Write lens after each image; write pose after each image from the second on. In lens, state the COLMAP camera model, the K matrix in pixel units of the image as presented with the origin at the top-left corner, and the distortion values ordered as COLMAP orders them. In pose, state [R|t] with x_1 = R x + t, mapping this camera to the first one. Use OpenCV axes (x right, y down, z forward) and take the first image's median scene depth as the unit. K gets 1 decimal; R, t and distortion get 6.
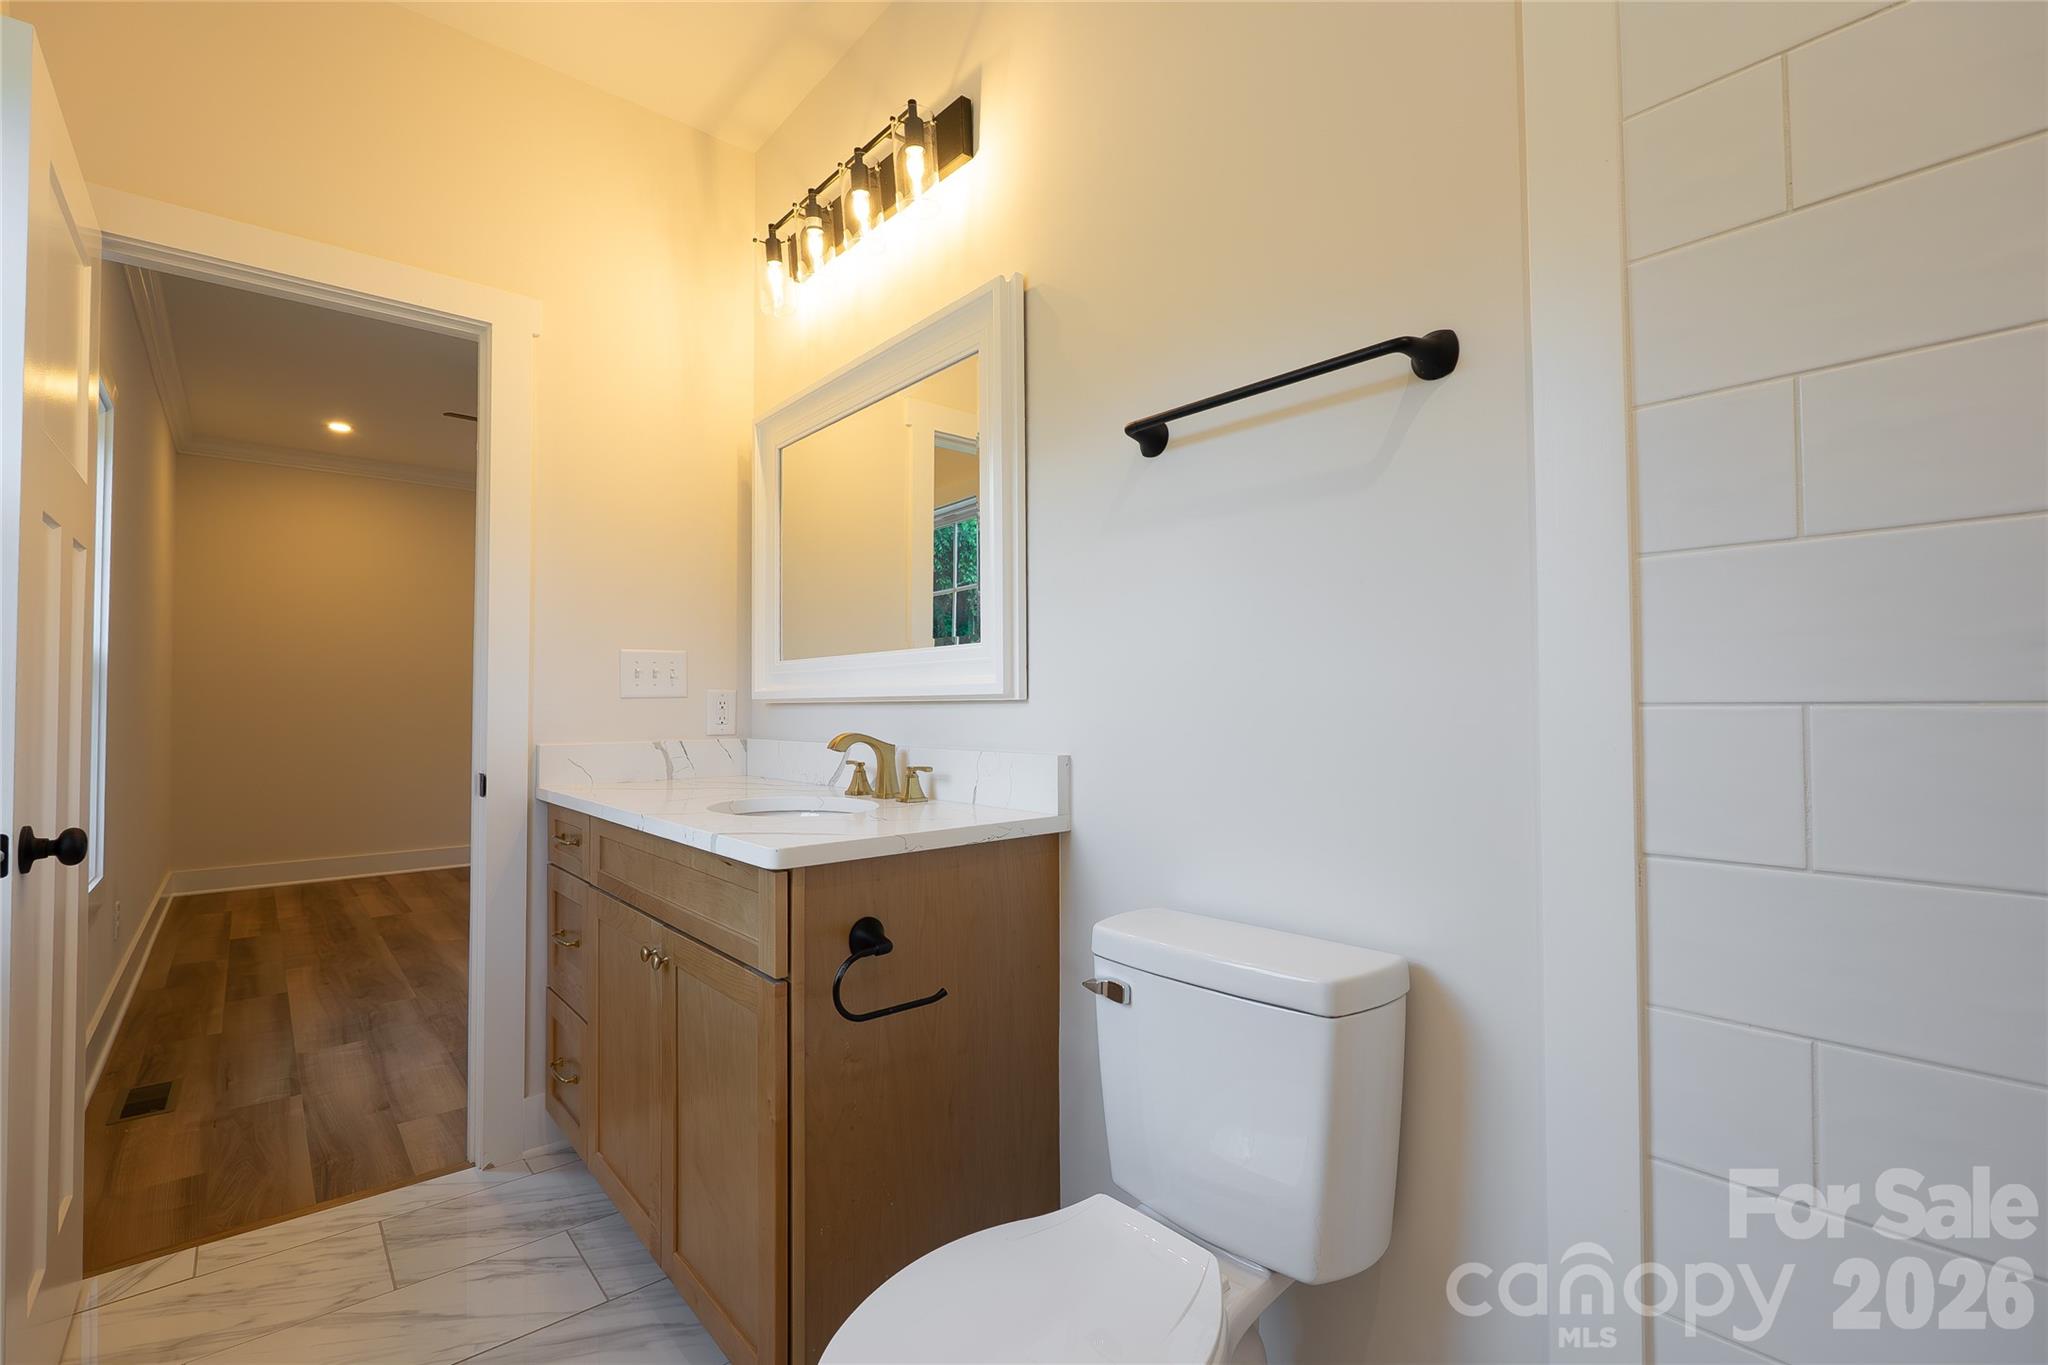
lens RADIAL K [[891.7, 0, 1008.1], [0, 891.7, 687.0], [0, 0, 1]] dist [-0.010120, -0.000233]
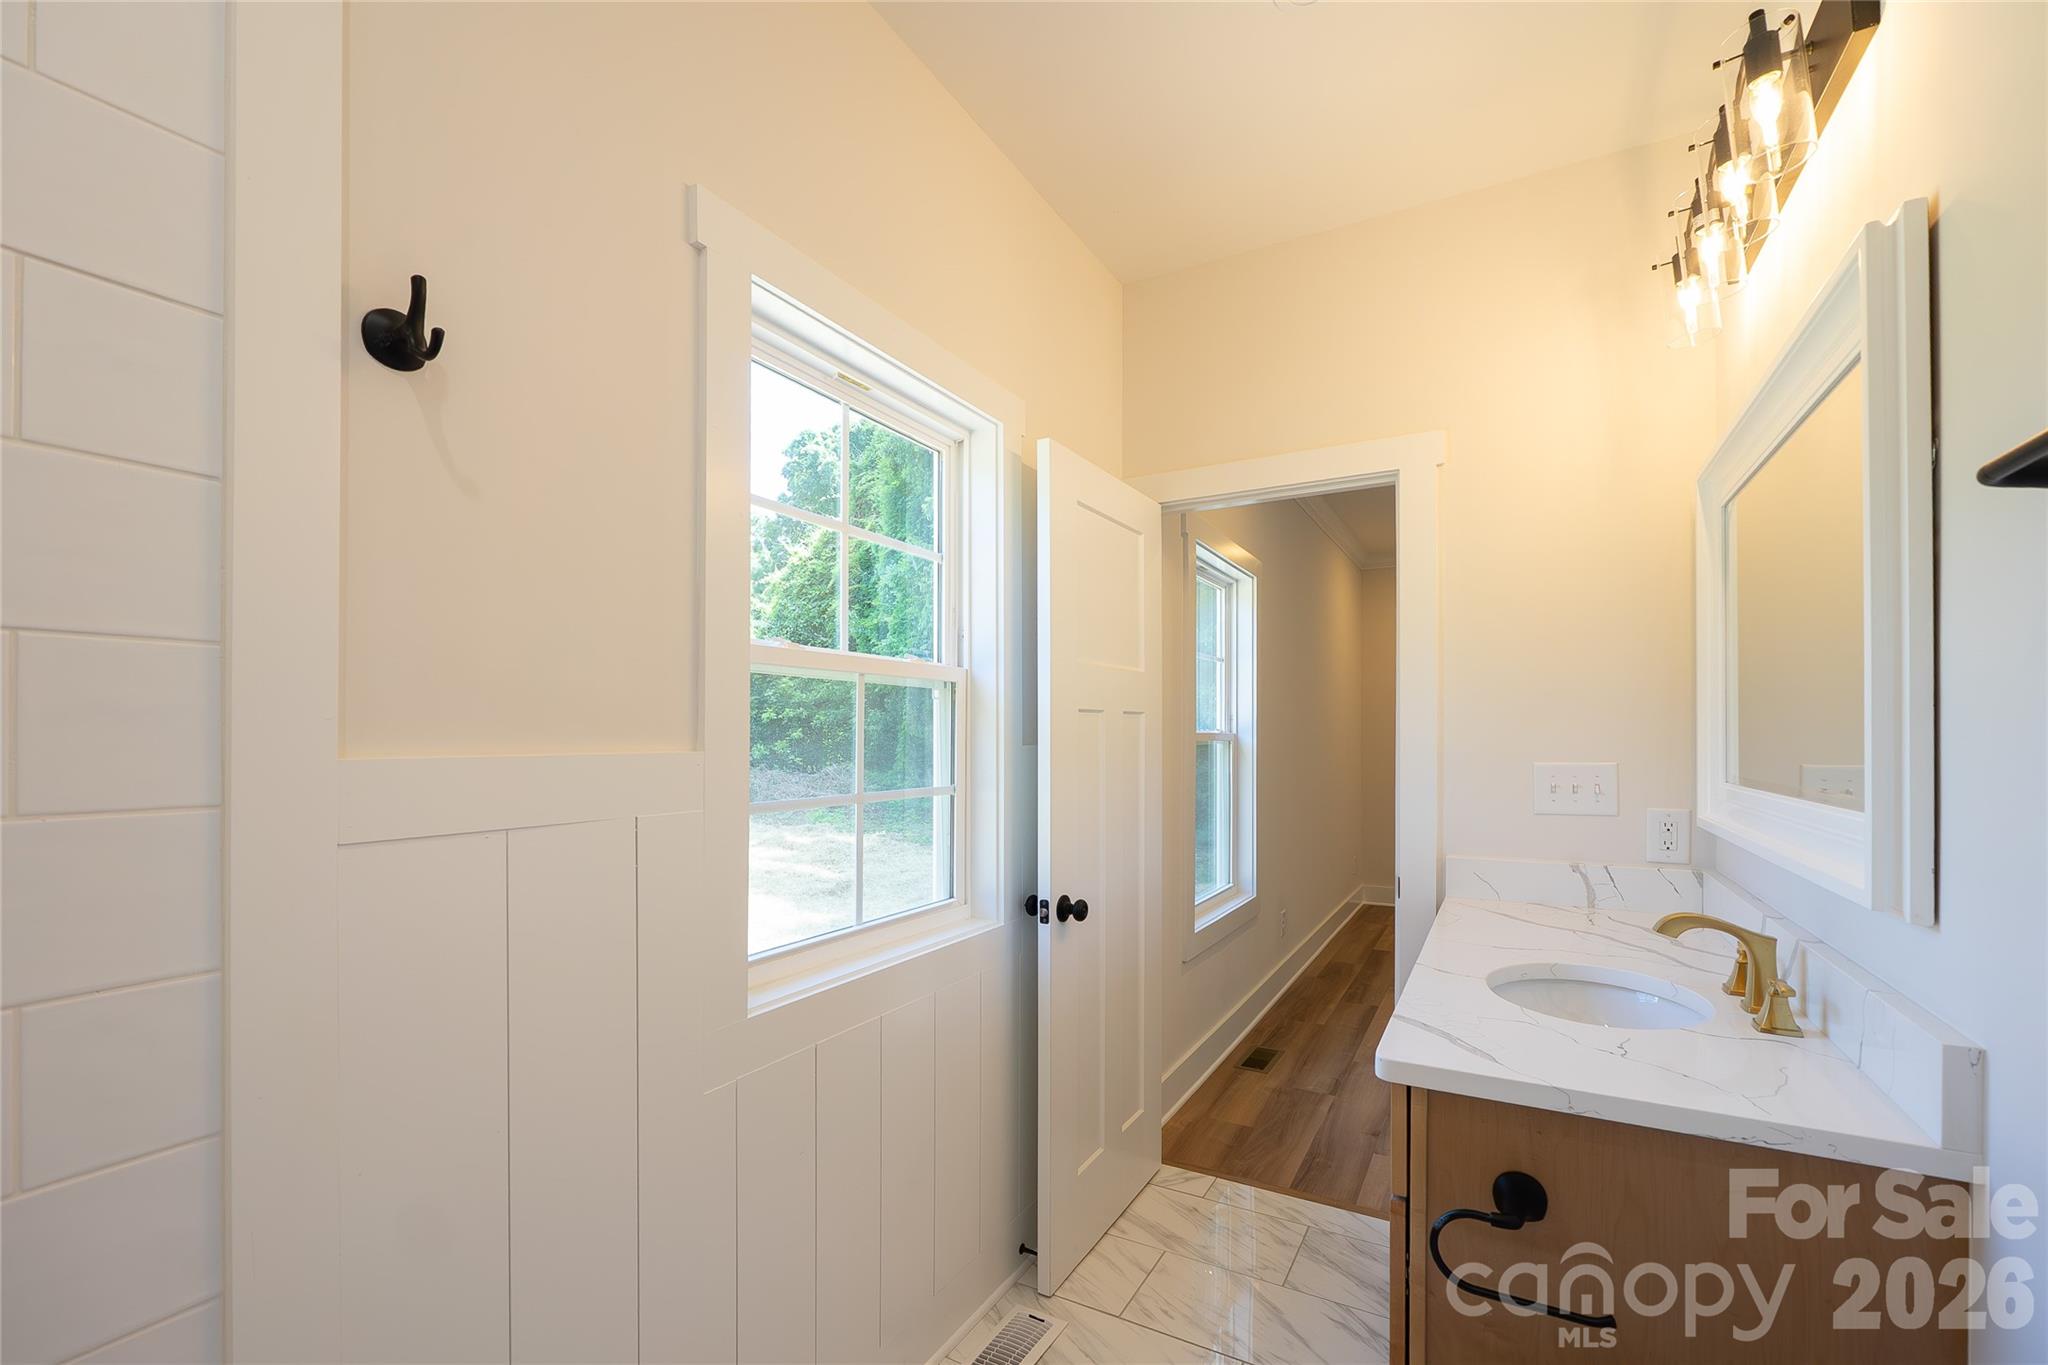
lens RADIAL K [[865.1, 0, 1026.3], [0, 865.1, 731.9], [0, 0, 1]] dist [-0.009023, -0.000047]
pose [[0.344558, -0.002032, -0.938763, 0.235447], [0.019849, 0.999790, 0.005121, -0.087644], [0.938555, -0.020398, 0.344526, 0.168323]]
